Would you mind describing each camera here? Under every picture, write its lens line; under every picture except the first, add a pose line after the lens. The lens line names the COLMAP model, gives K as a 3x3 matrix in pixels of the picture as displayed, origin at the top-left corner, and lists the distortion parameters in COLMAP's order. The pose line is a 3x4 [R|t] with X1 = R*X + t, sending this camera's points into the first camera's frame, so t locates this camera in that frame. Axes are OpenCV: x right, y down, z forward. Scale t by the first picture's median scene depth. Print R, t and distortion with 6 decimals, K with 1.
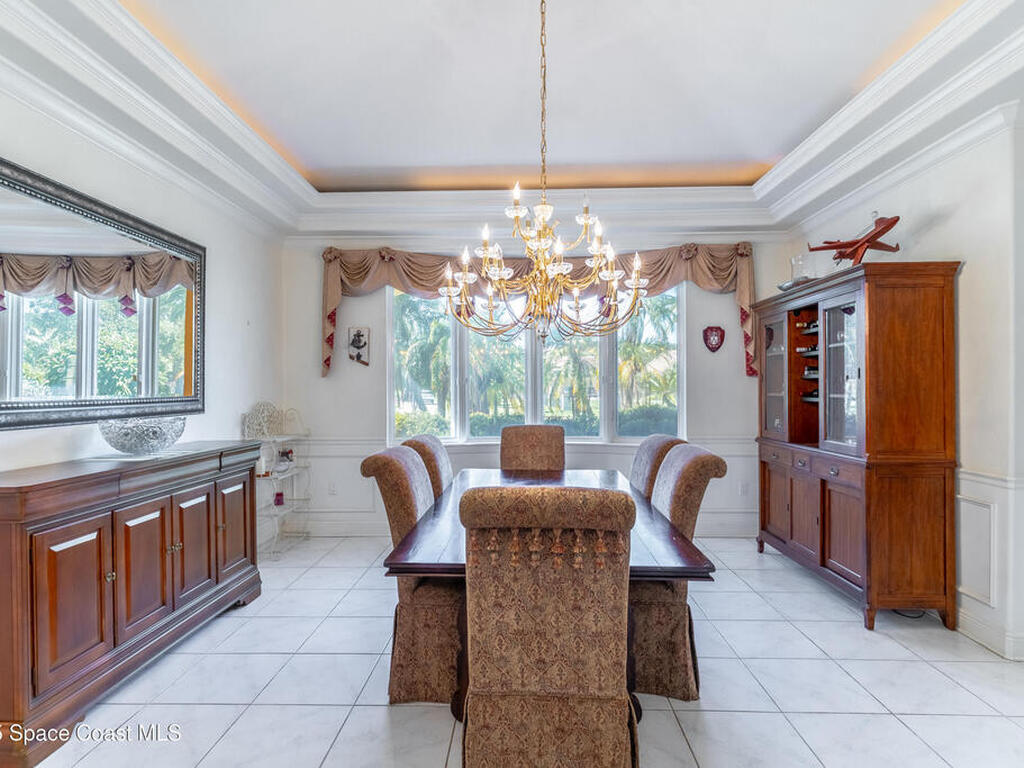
lens RADIAL K [[555.3, 0, 514.2], [0, 555.3, 390.4], [0, 0, 1]] dist [0.008827, -0.002734]
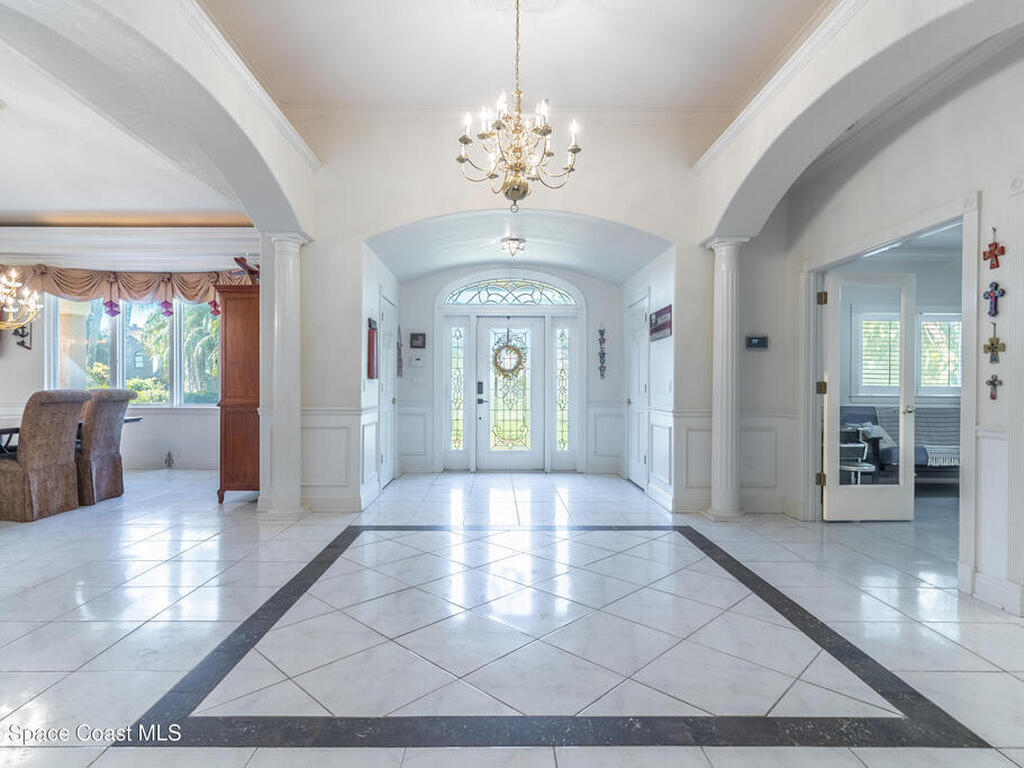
lens RADIAL K [[555.3, 0, 499.1], [0, 555.3, 386.0], [0, 0, 1]] dist [0.008827, -0.002734]
pose [[0.999447, 0.005734, 0.032739, 1.004136], [-0.005389, 0.999929, -0.010602, 0.063877], [-0.032798, 0.010420, 0.999408, -0.498426]]
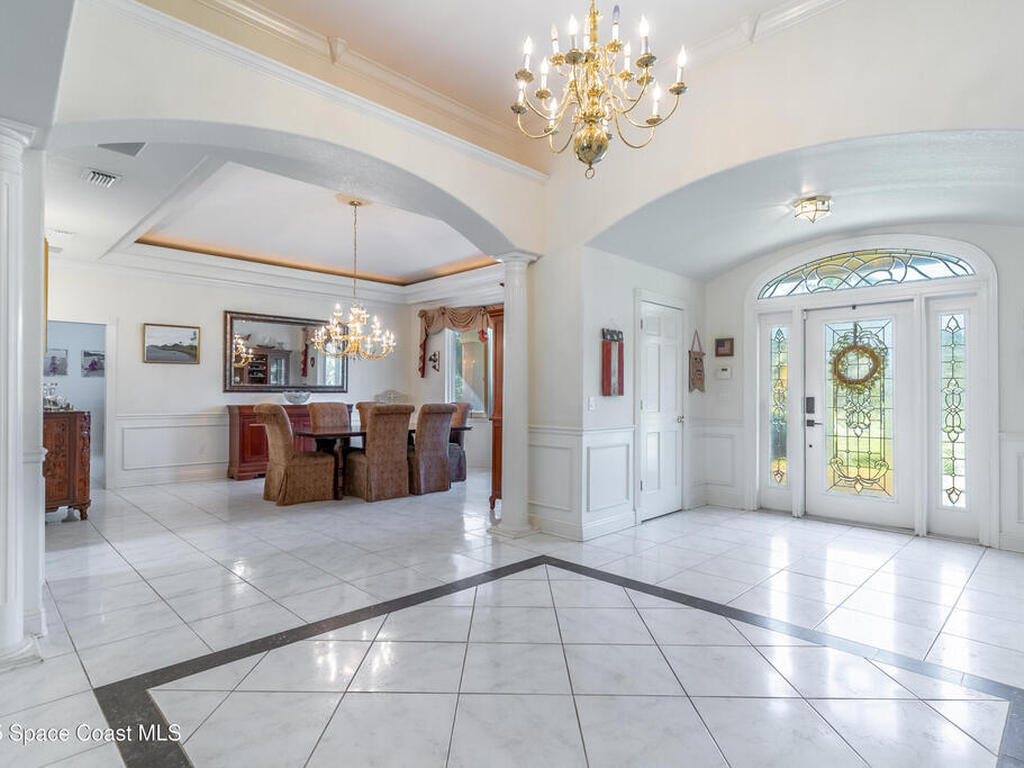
lens RADIAL K [[555.3, 0, 504.5], [0, 555.3, 389.5], [0, 0, 1]] dist [0.008827, -0.002734]
pose [[0.718236, 0.001391, -0.695798, 1.379716], [-0.012407, 0.999865, -0.010807, 0.038669], [0.695689, 0.016395, 0.718156, -0.202426]]
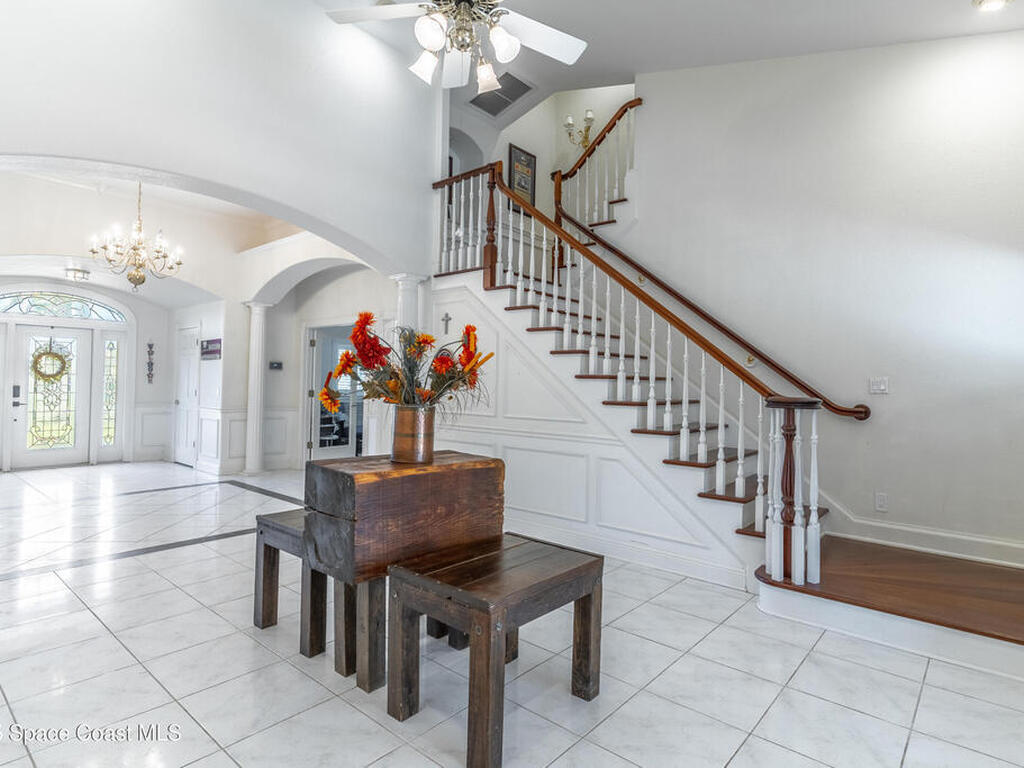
lens RADIAL K [[555.3, 0, 513.0], [0, 555.3, 368.7], [0, 0, 1]] dist [0.008827, -0.002734]
pose [[0.631902, 0.030537, 0.774447, 0.619919], [-0.008659, 0.999439, -0.032344, 0.023125], [-0.775000, 0.013733, 0.631812, -1.185914]]
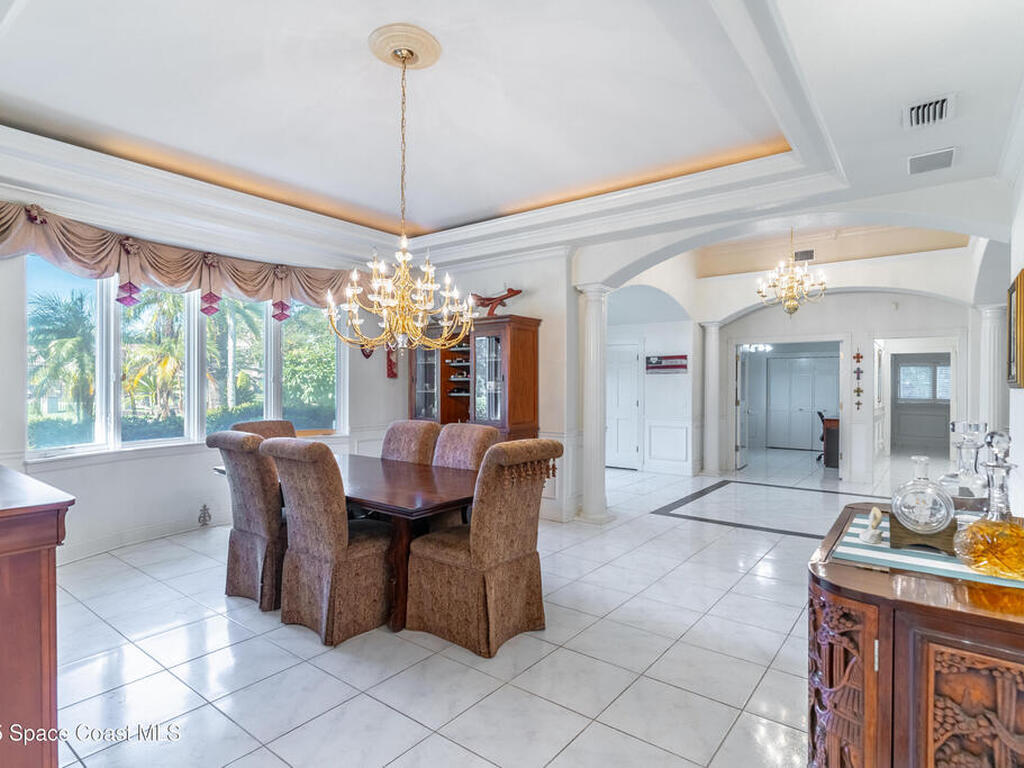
lens RADIAL K [[555.3, 0, 522.5], [0, 555.3, 387.6], [0, 0, 1]] dist [0.008827, -0.002734]
pose [[0.581472, 0.002618, 0.813562, -0.541996], [-0.000538, 0.999996, -0.002833, 0.001813], [-0.813566, 0.001210, 0.581471, -0.020818]]
